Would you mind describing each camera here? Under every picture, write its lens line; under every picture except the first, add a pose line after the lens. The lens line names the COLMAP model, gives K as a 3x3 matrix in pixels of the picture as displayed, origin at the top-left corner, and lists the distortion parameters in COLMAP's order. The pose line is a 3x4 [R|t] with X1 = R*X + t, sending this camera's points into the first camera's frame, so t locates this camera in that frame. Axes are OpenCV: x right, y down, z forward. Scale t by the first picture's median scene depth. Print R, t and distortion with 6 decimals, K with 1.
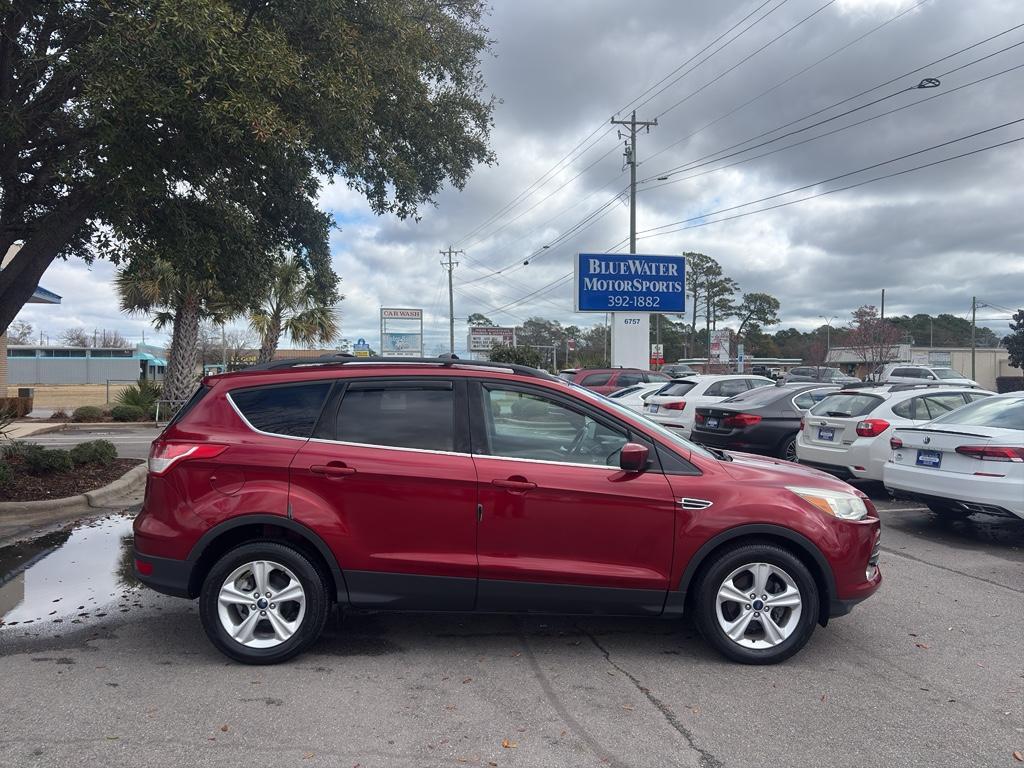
lens RADIAL K [[787.6, 0, 515.9], [0, 787.6, 387.2], [0, 0, 1]] dist [0.056557, -0.066848]
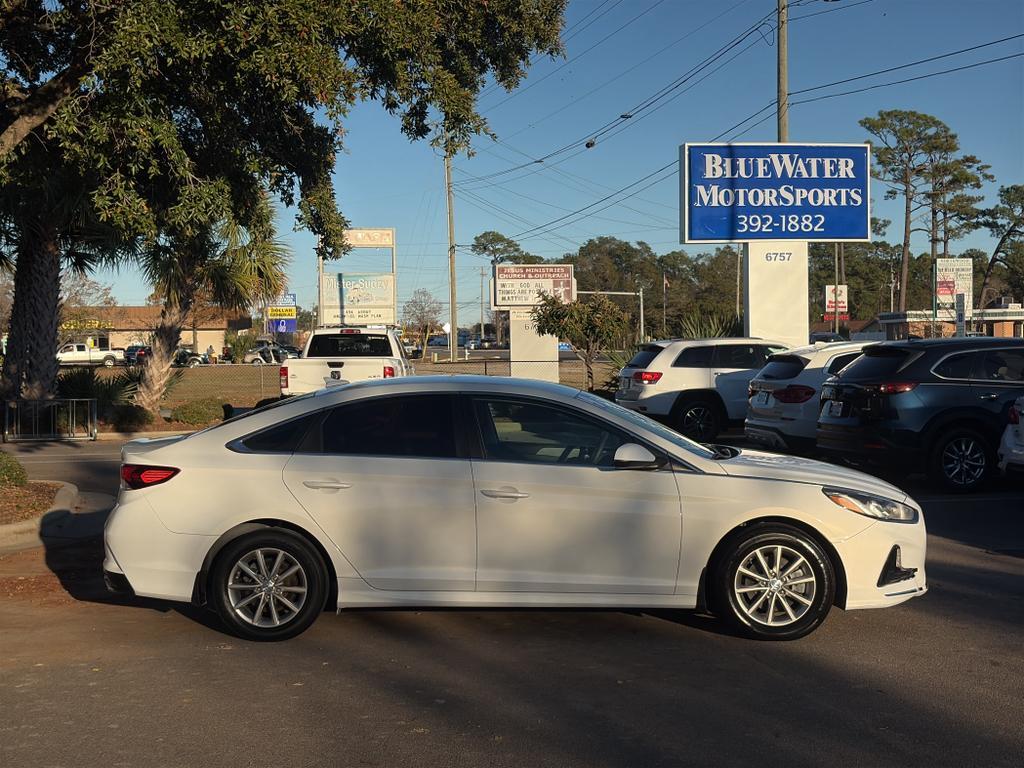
lens RADIAL K [[1520.1, 0, 509.1], [0, 1520.1, 382.8], [0, 0, 1]] dist [0.217318, -0.946682]
pose [[0.999235, -0.014137, -0.036463, -0.015379], [0.014439, 0.999863, 0.008035, -0.000143], [0.036345, -0.008556, 0.999303, -0.166884]]
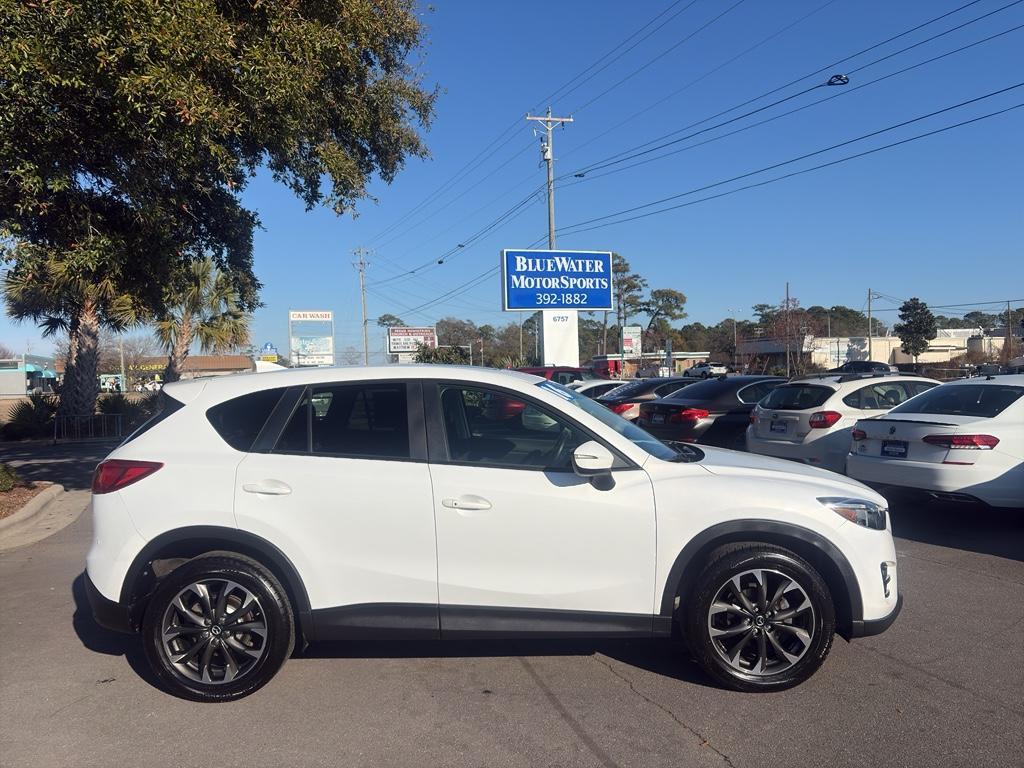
lens RADIAL K [[784.7, 0, 515.5], [0, 784.7, 387.1], [0, 0, 1]] dist [0.063801, -0.061704]
pose [[0.993360, -0.031849, 0.110549, -0.020741], [0.031747, 0.999492, 0.002688, -0.001999], [-0.110579, 0.000839, 0.993867, 0.024795]]
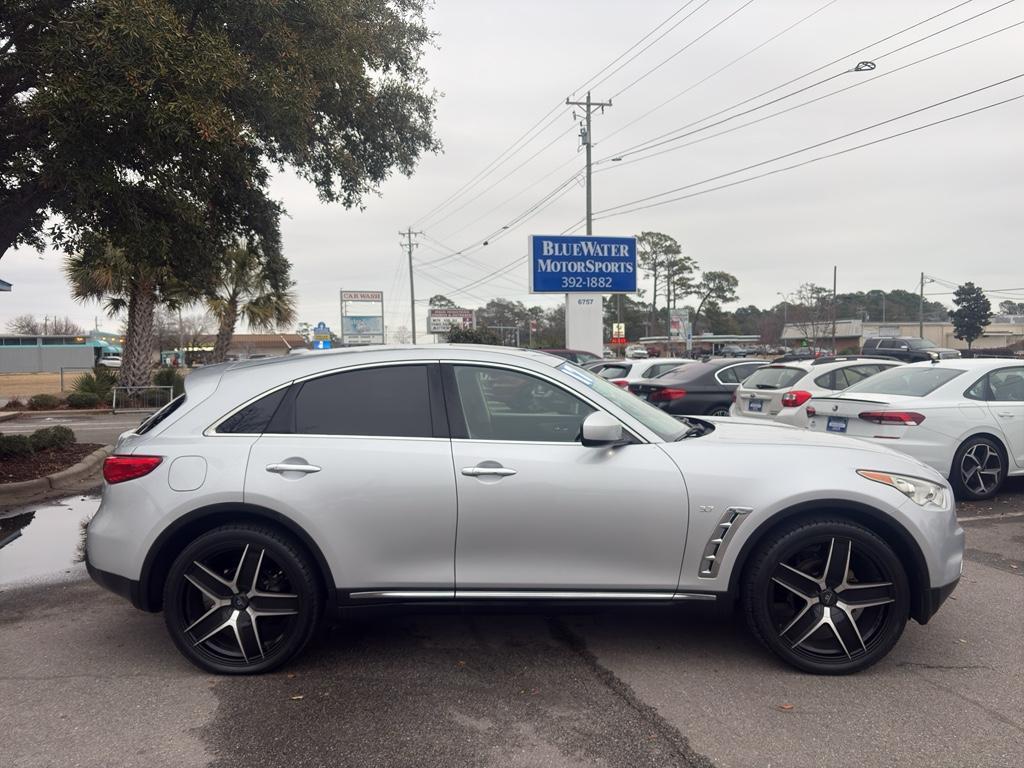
lens RADIAL K [[788.2, 0, 516.7], [0, 788.2, 388.0], [0, 0, 1]] dist [0.067839, -0.075331]
pose [[0.998843, -0.019091, 0.044149, 0.010352], [0.017979, 0.999515, 0.025428, 0.001154], [-0.044613, -0.024605, 0.998701, -0.024759]]
